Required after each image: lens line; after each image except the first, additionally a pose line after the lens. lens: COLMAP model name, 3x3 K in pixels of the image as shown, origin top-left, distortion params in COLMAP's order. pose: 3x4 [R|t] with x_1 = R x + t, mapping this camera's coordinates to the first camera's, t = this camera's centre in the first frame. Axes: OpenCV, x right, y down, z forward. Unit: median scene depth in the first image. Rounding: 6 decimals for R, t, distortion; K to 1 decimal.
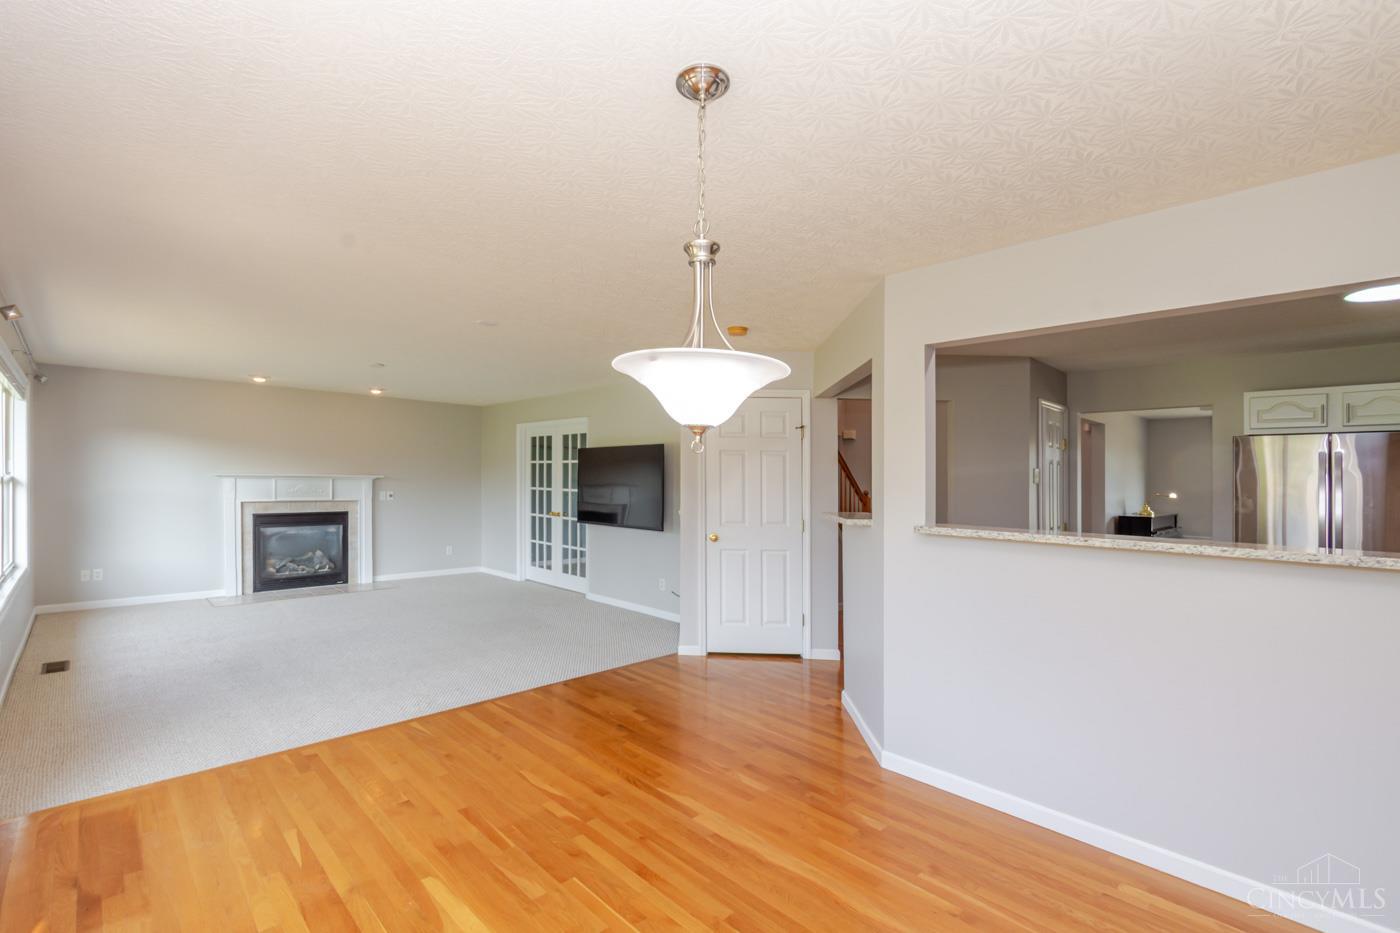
lens RADIAL K [[621.0, 0, 675.7], [0, 621.0, 507.2], [0, 0, 1]] dist [0.003597, -0.001796]
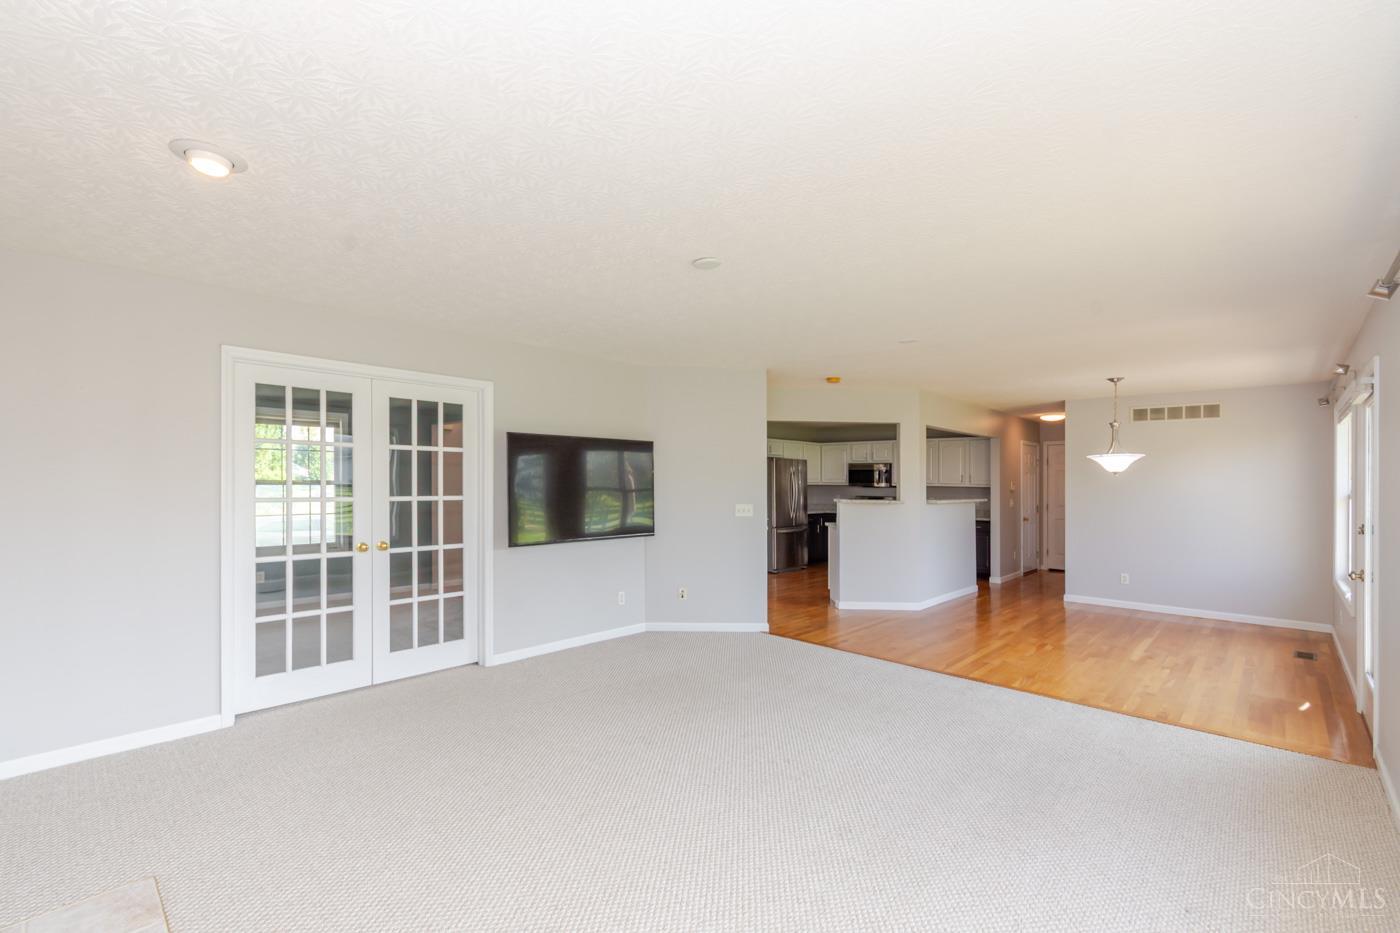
lens RADIAL K [[621.0, 0, 679.6], [0, 621.0, 492.8], [0, 0, 1]] dist [0.003597, -0.001796]
pose [[-0.043785, -0.038252, 0.998308, -0.772436], [0.030818, 0.998739, 0.039621, -0.049544], [-0.998566, 0.032501, -0.042551, 0.816191]]
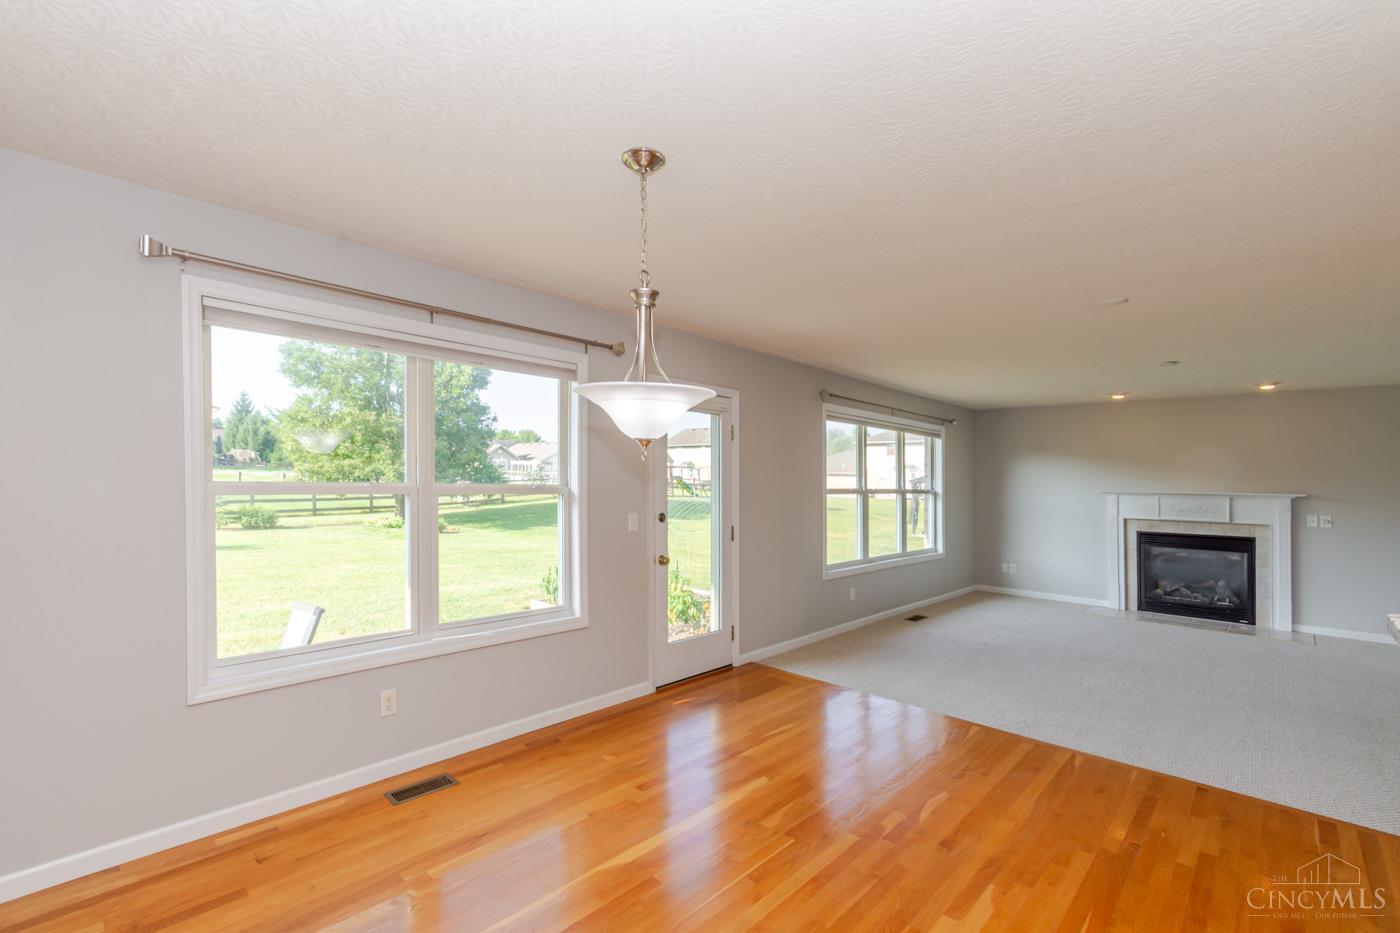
lens RADIAL K [[621.0, 0, 678.4], [0, 621.0, 454.1], [0, 0, 1]] dist [0.003597, -0.001796]
pose [[0.046303, -0.058301, -0.997225, 0.290203], [-0.064010, 0.996071, -0.061206, -0.003975], [0.996875, 0.066666, 0.042389, 0.206942]]
